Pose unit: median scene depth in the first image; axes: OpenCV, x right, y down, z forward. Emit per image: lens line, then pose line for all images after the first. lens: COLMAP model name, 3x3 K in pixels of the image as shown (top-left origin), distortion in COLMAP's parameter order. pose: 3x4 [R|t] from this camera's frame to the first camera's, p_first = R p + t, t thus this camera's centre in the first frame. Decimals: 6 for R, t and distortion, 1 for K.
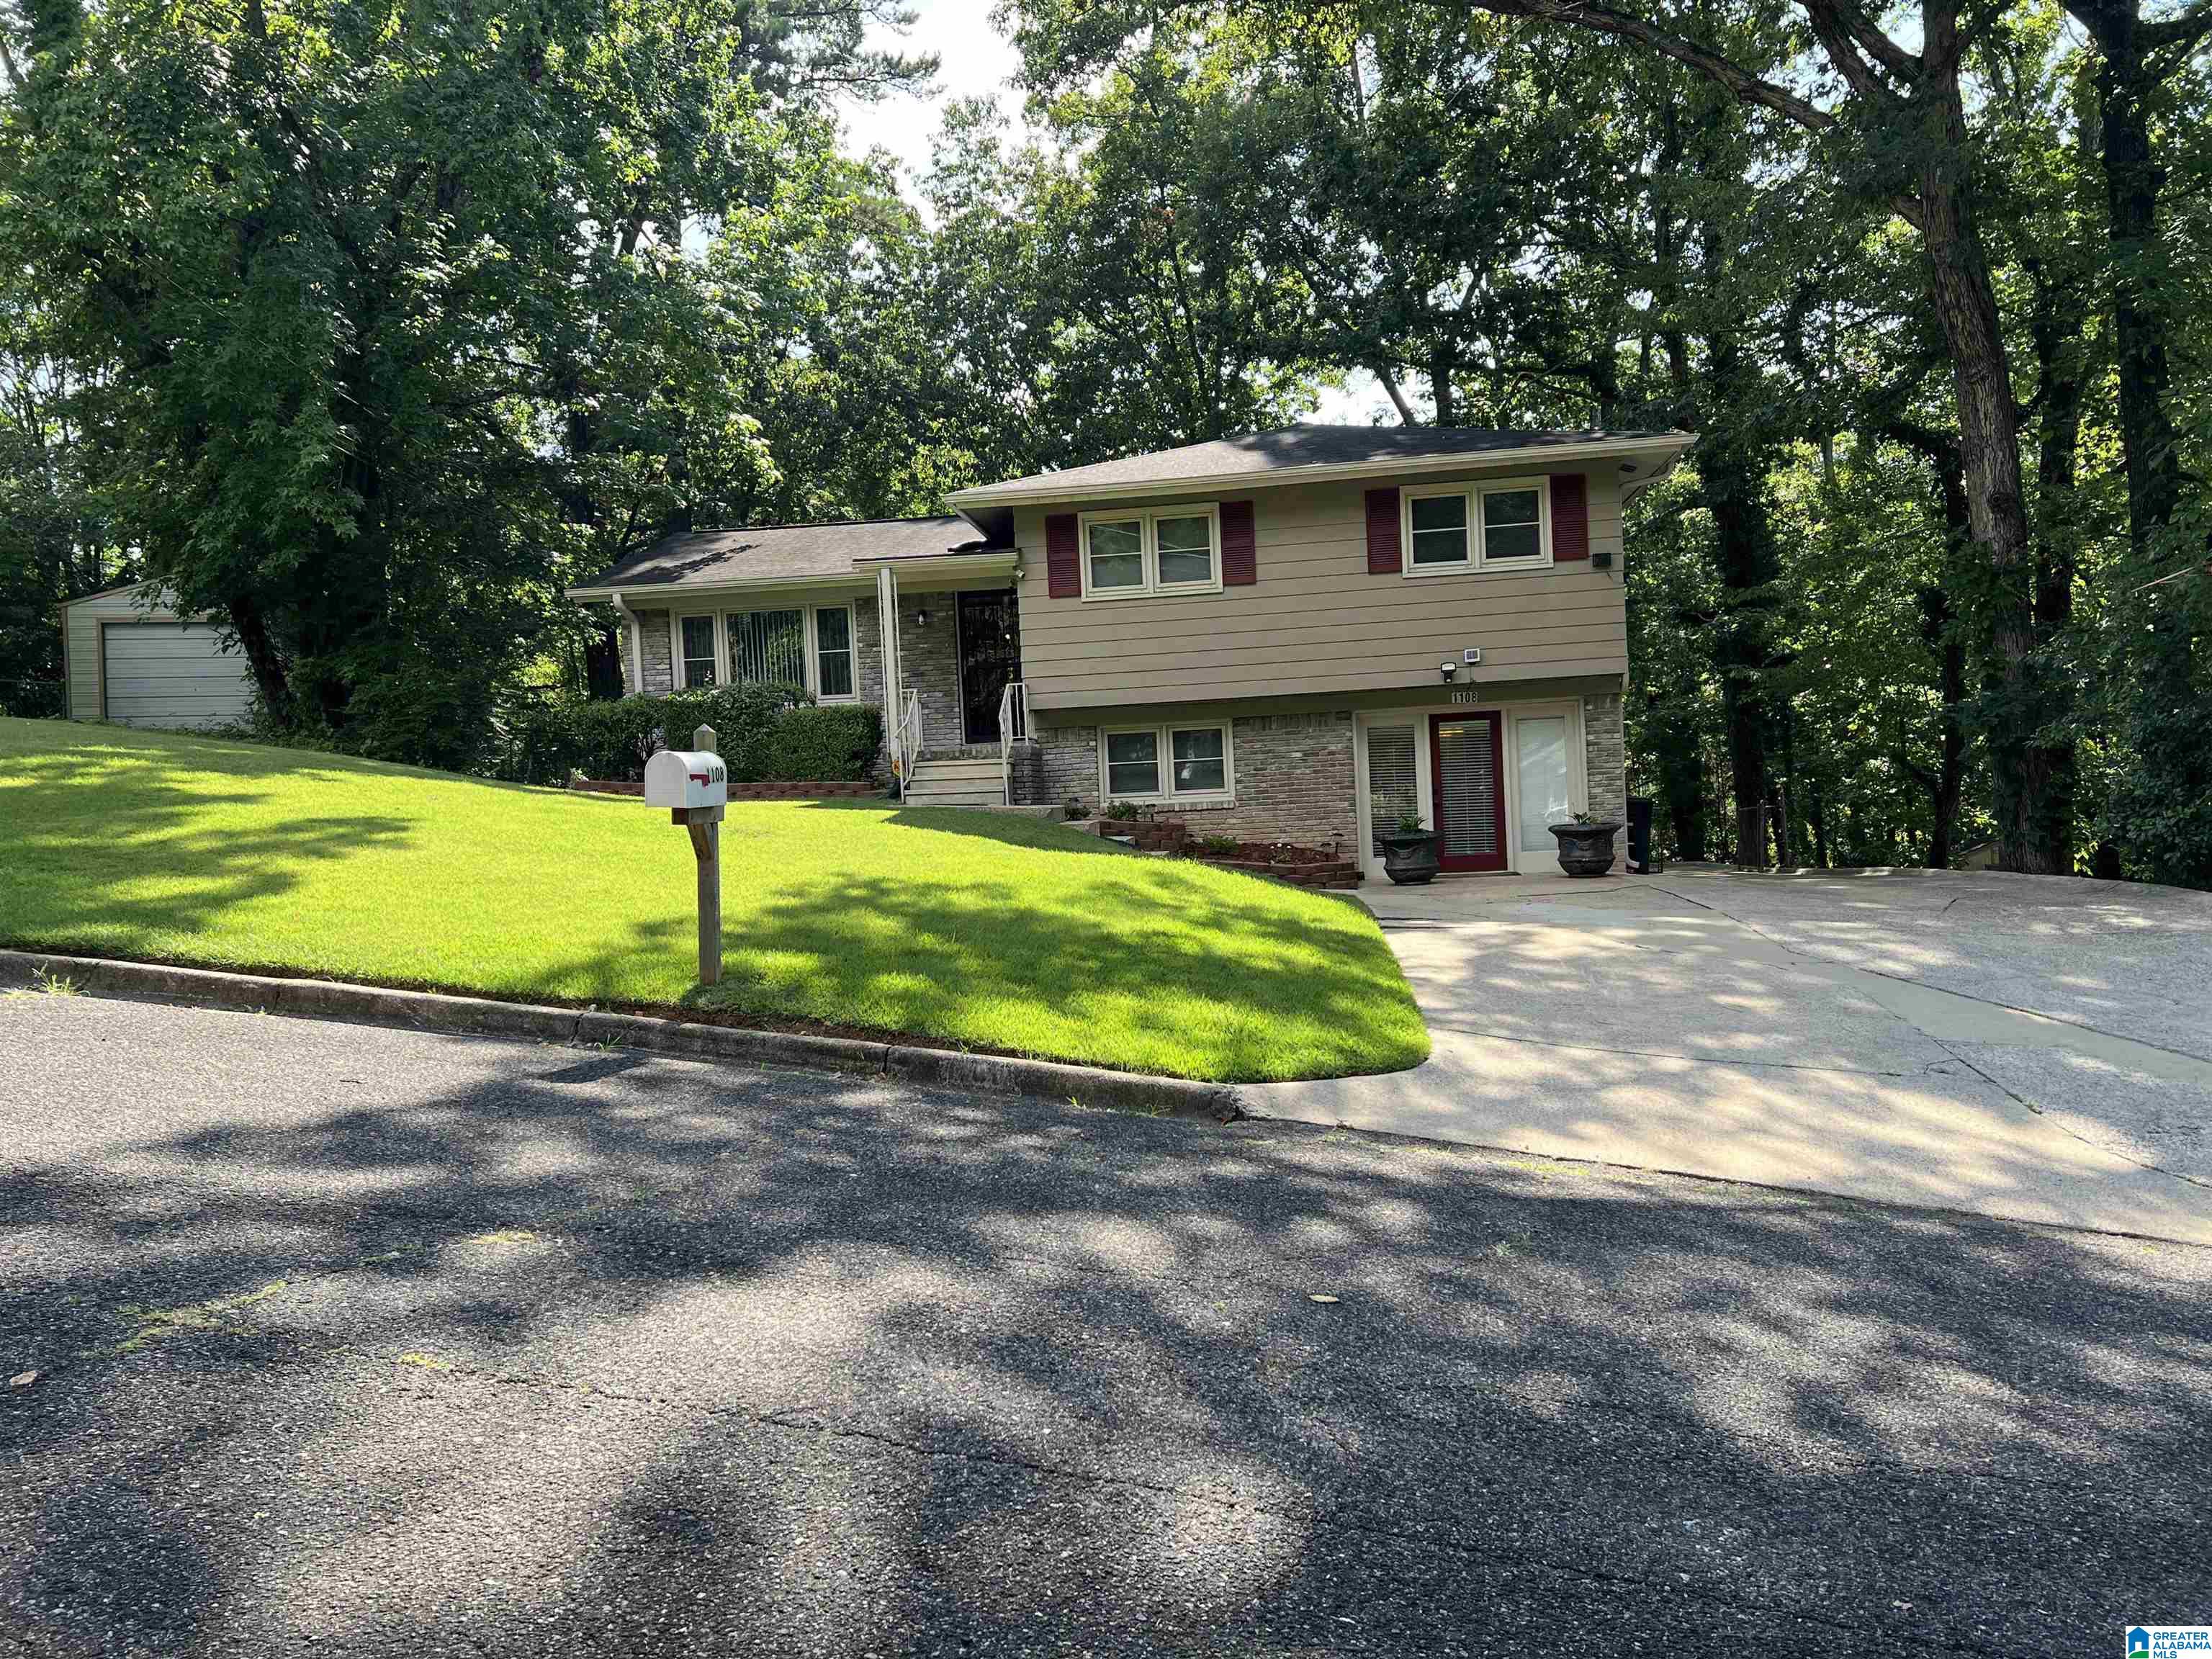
lens RADIAL K [[1674.7, 0, 1025.4], [0, 1674.7, 831.9], [0, 0, 1]] dist [0.050074, -0.000446]
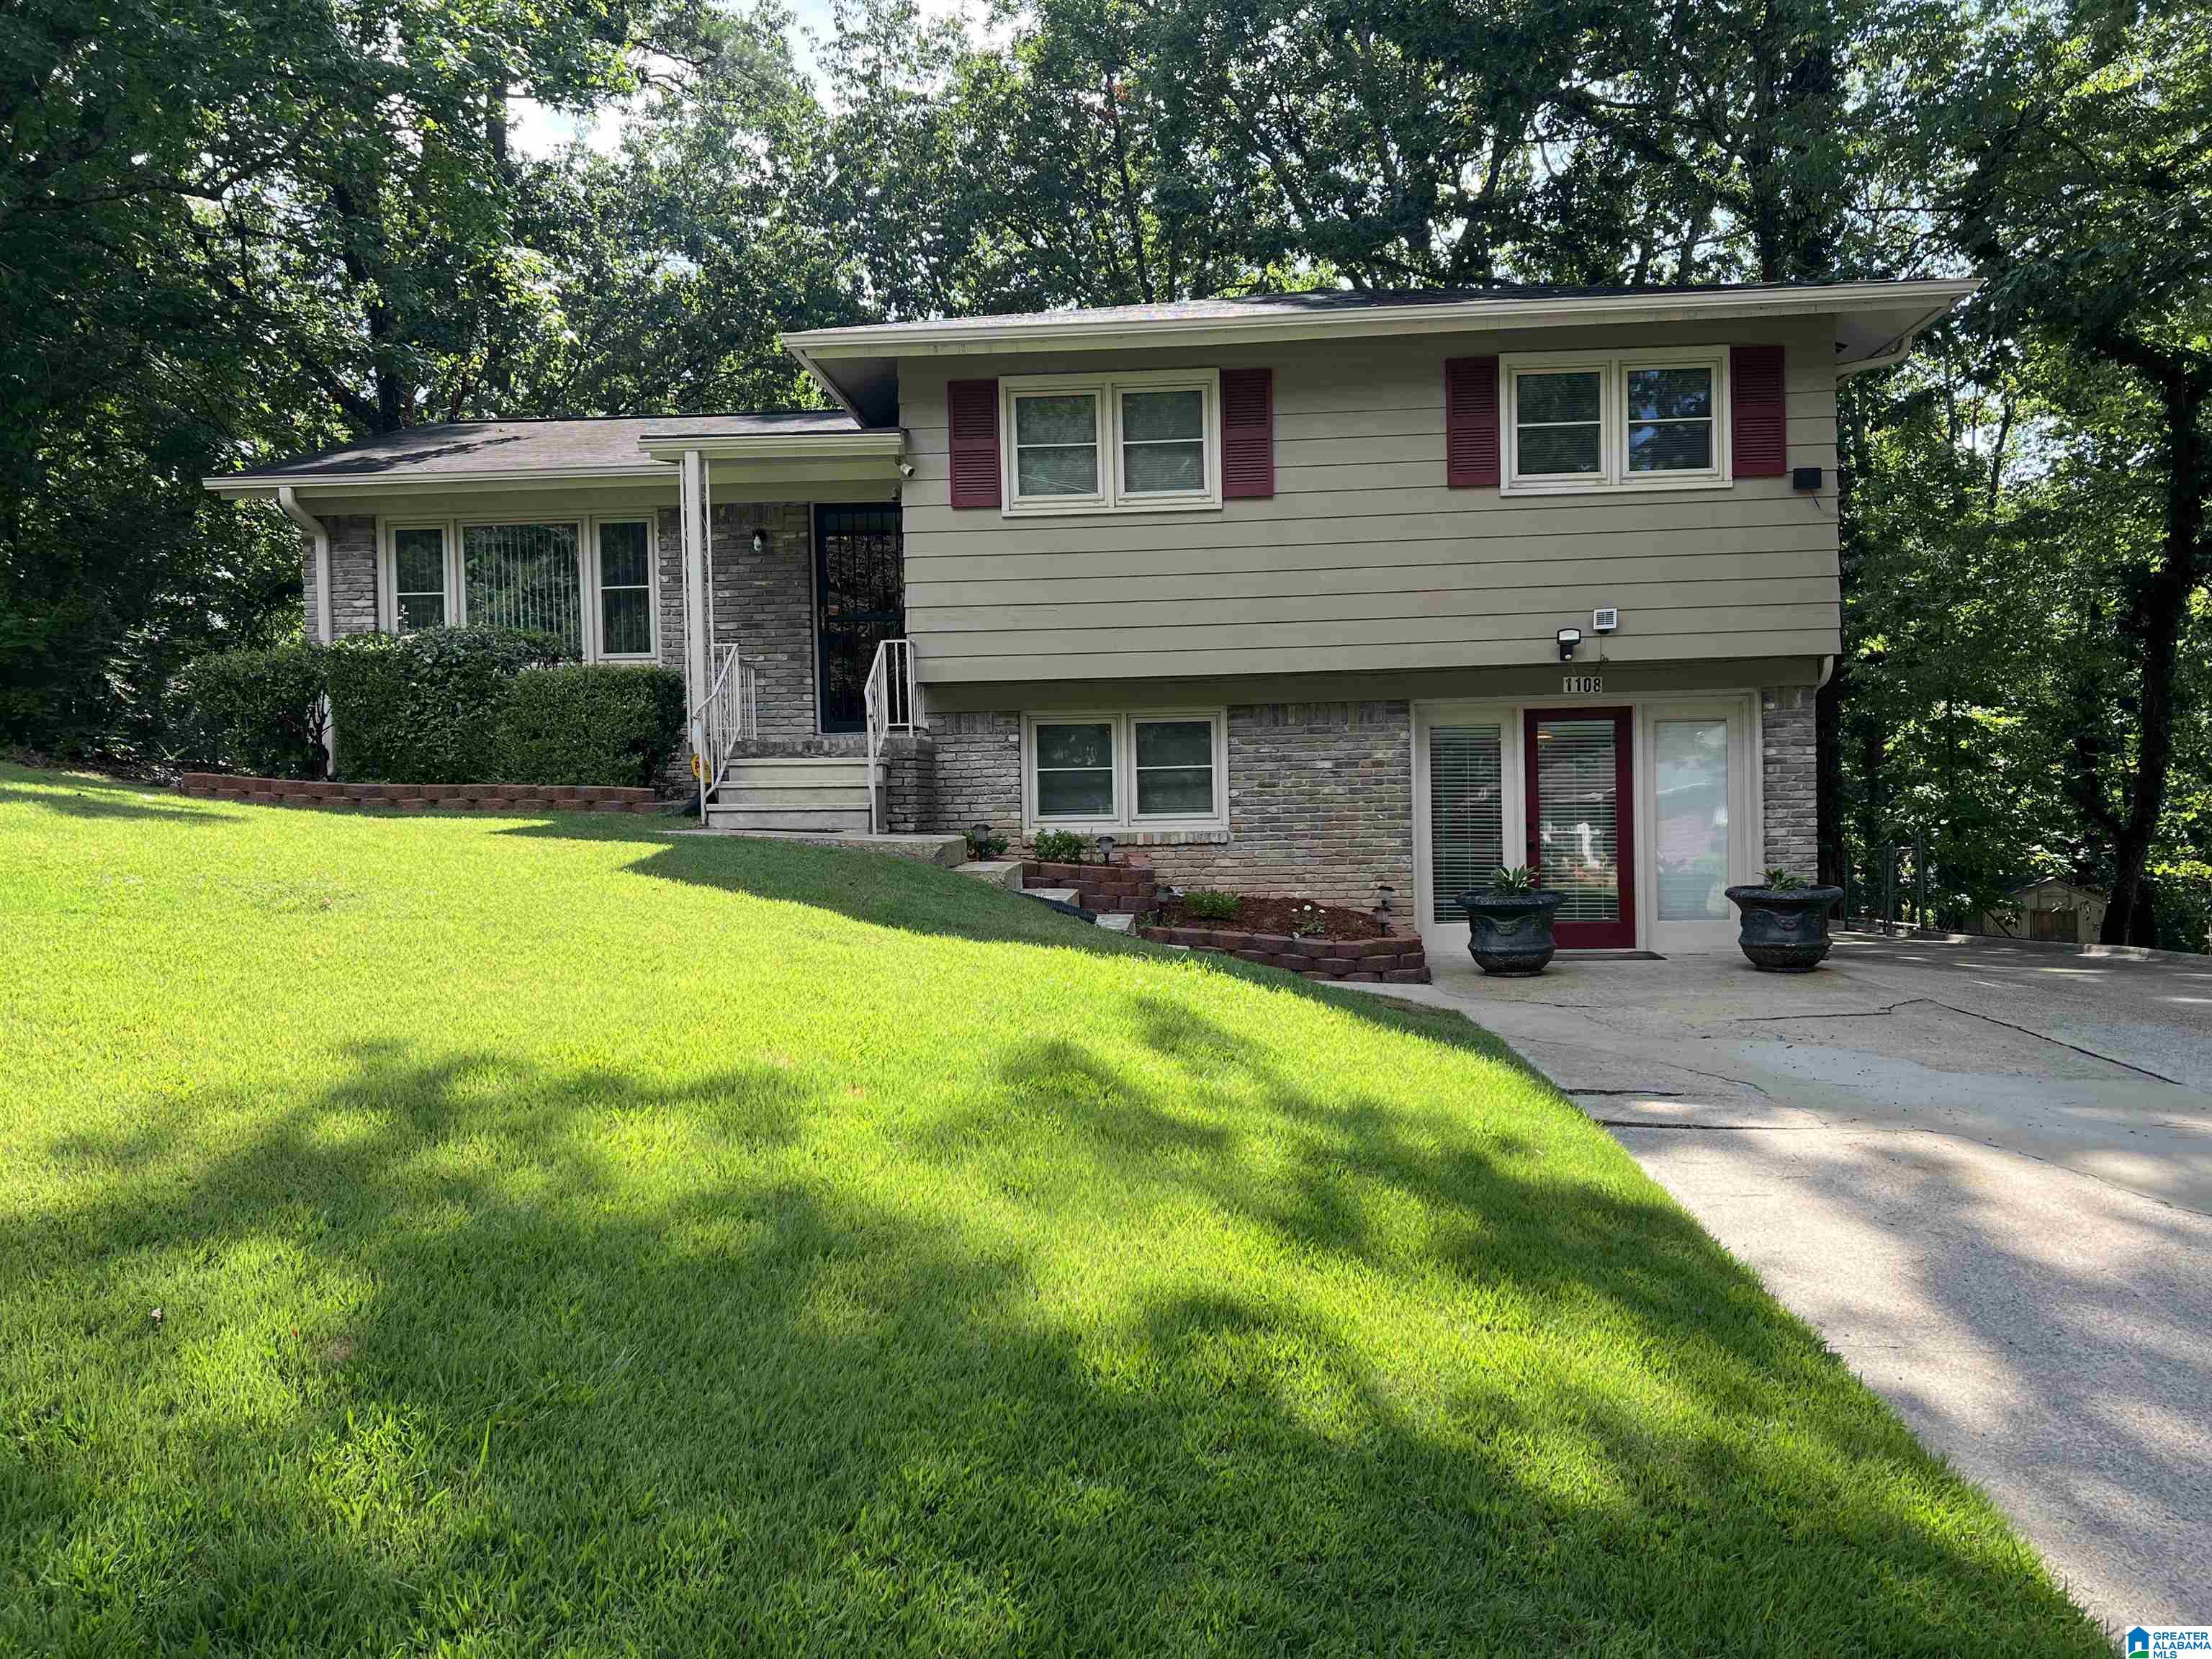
lens RADIAL K [[1669.9, 0, 1106.0], [0, 1669.9, 829.5], [0, 0, 1]] dist [0.003310, -0.000244]
pose [[0.994849, 0.024031, 0.098482, 0.013245], [-0.024105, 0.999709, -0.000445, -0.018411], [-0.098464, -0.001931, 0.995139, 0.363276]]
